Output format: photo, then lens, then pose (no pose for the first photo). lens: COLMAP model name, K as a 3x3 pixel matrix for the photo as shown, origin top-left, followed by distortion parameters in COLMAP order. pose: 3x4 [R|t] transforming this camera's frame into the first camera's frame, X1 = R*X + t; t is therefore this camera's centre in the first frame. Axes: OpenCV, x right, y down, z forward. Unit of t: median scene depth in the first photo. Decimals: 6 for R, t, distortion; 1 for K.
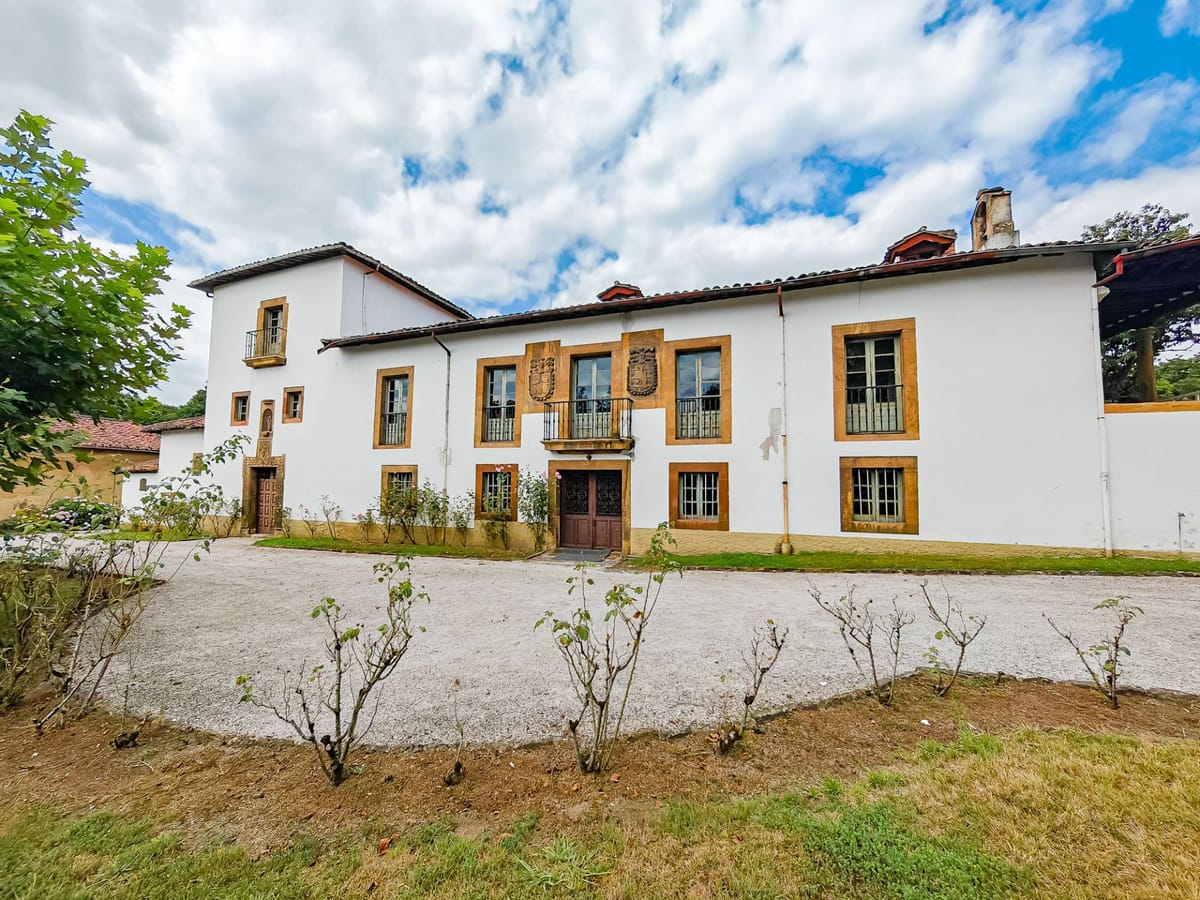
lens RADIAL K [[483.2, 0, 600.0], [0, 483.2, 450.0], [0, 0, 1]] dist [-0.000034, 0.000200]
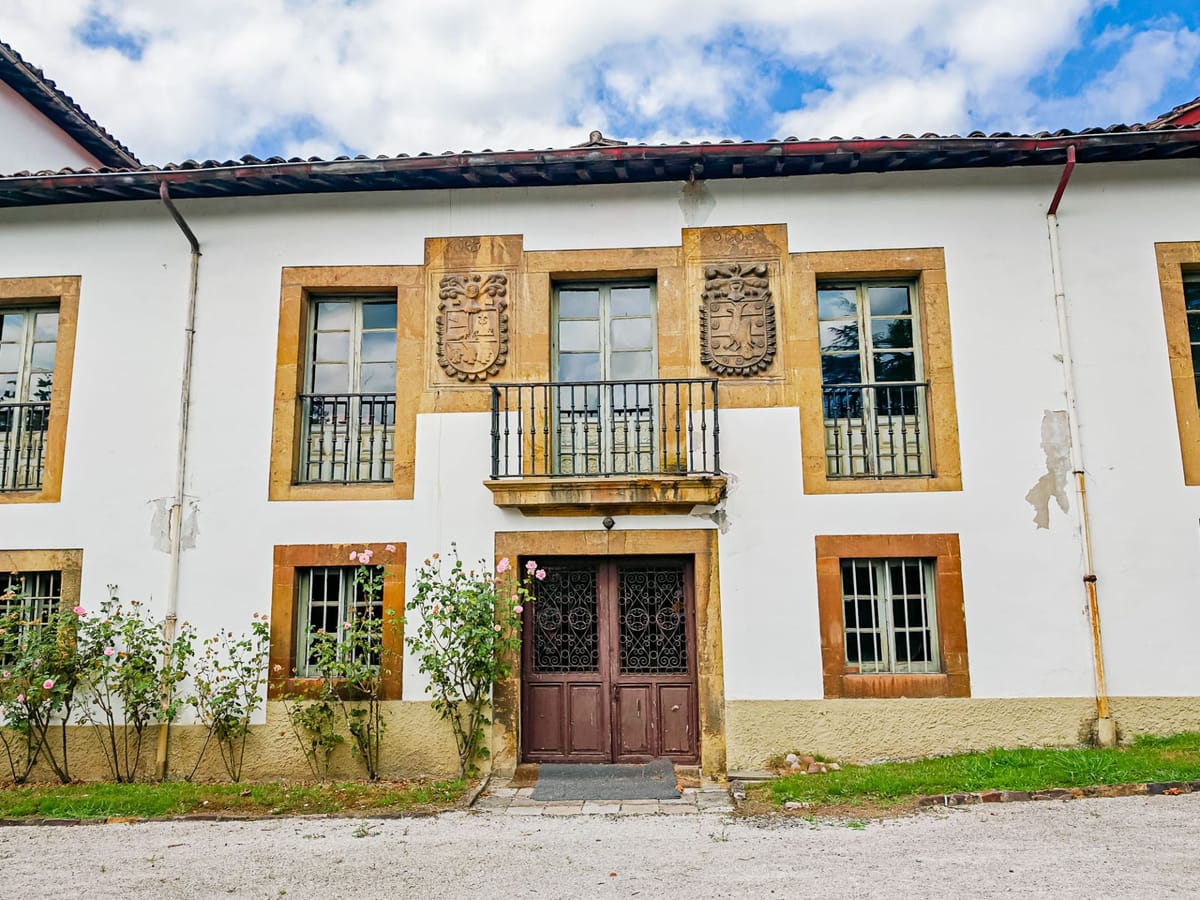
lens RADIAL K [[932.8, 0, 629.5], [0, 932.8, 443.9], [0, 0, 1]] dist [0.057238, -0.113266]
pose [[0.952862, 0.031976, 0.301714, -0.238216], [-0.000579, 0.994621, -0.103579, 0.029210], [-0.303403, 0.098522, 0.947755, 0.259199]]
